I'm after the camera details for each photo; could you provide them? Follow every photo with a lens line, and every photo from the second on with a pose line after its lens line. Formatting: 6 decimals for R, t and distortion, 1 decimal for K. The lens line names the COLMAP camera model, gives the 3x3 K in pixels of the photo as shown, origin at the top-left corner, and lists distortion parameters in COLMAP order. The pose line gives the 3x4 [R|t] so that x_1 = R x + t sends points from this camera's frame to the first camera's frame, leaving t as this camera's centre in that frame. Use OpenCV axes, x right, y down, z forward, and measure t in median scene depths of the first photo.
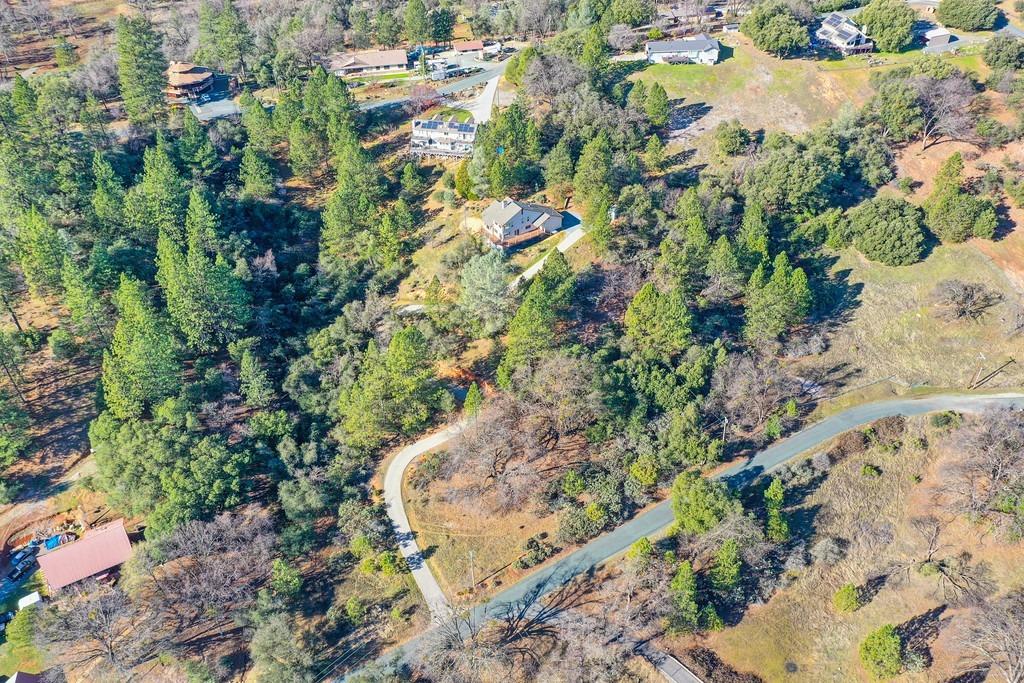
lens RADIAL K [[823.2, 0, 513.9], [0, 823.2, 340.9], [0, 0, 1]] dist [0.013828, 0.024685]
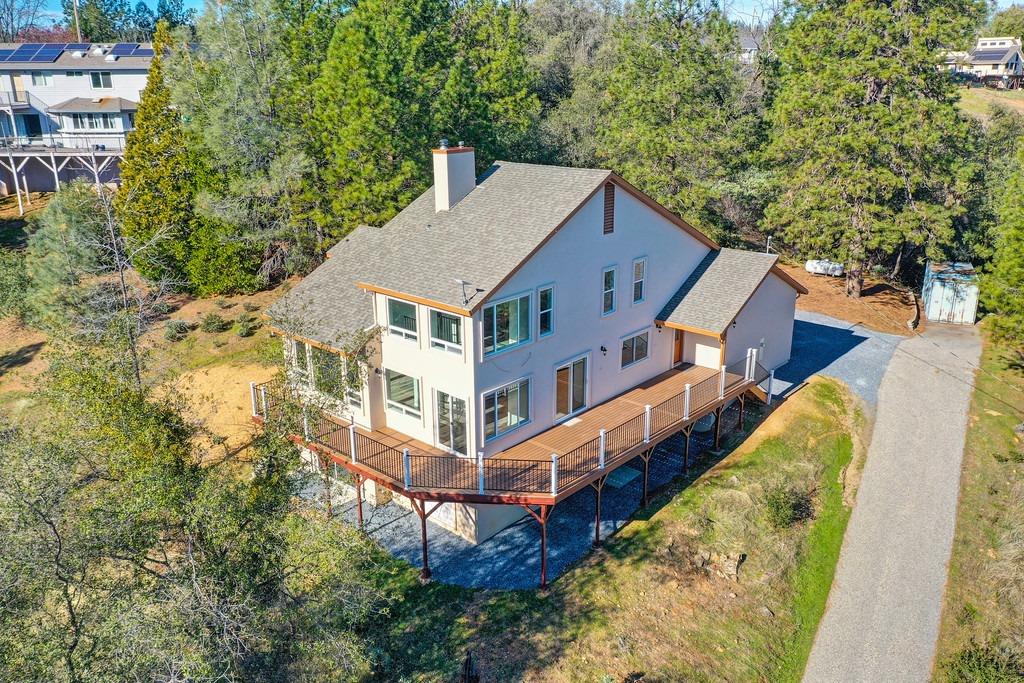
lens RADIAL K [[823.2, 0, 512.7], [0, 823.2, 340.3], [0, 0, 1]] dist [0.013828, 0.024685]
pose [[0.969645, -0.070111, 0.234249, -0.033256], [0.150632, 0.925917, -0.346394, -0.096003], [-0.192609, 0.371164, 0.908372, 0.878997]]
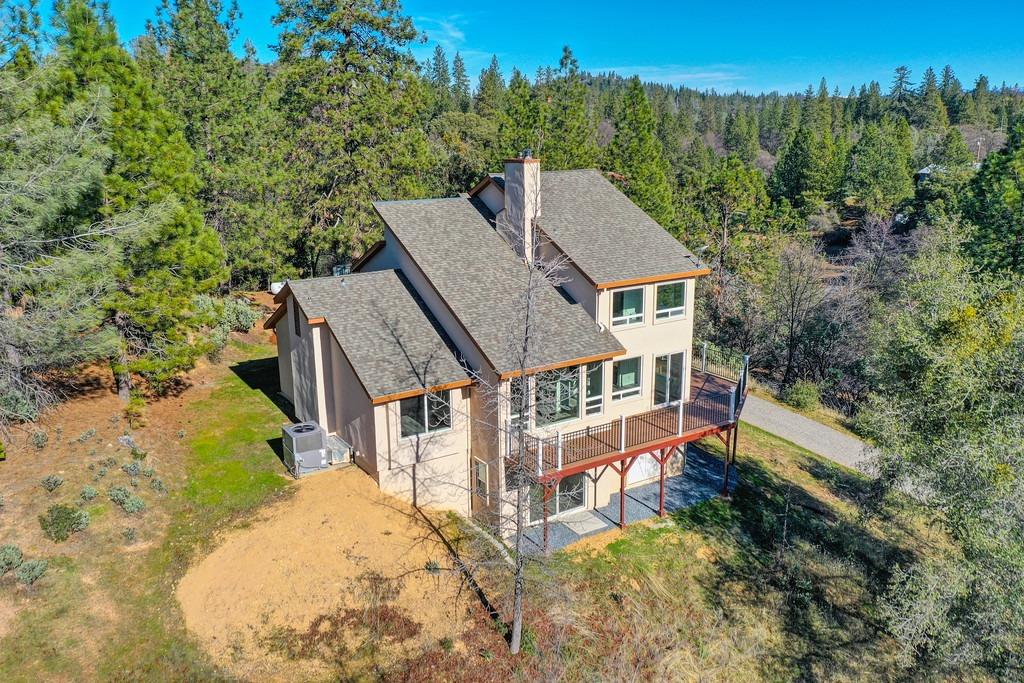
lens RADIAL K [[823.2, 0, 505.3], [0, 823.2, 342.9], [0, 0, 1]] dist [0.013828, 0.024685]
pose [[0.020558, -0.250587, 0.967876, -0.139418], [0.638005, 0.748633, 0.180273, -0.168186], [-0.769758, 0.613803, 0.175266, 0.976991]]
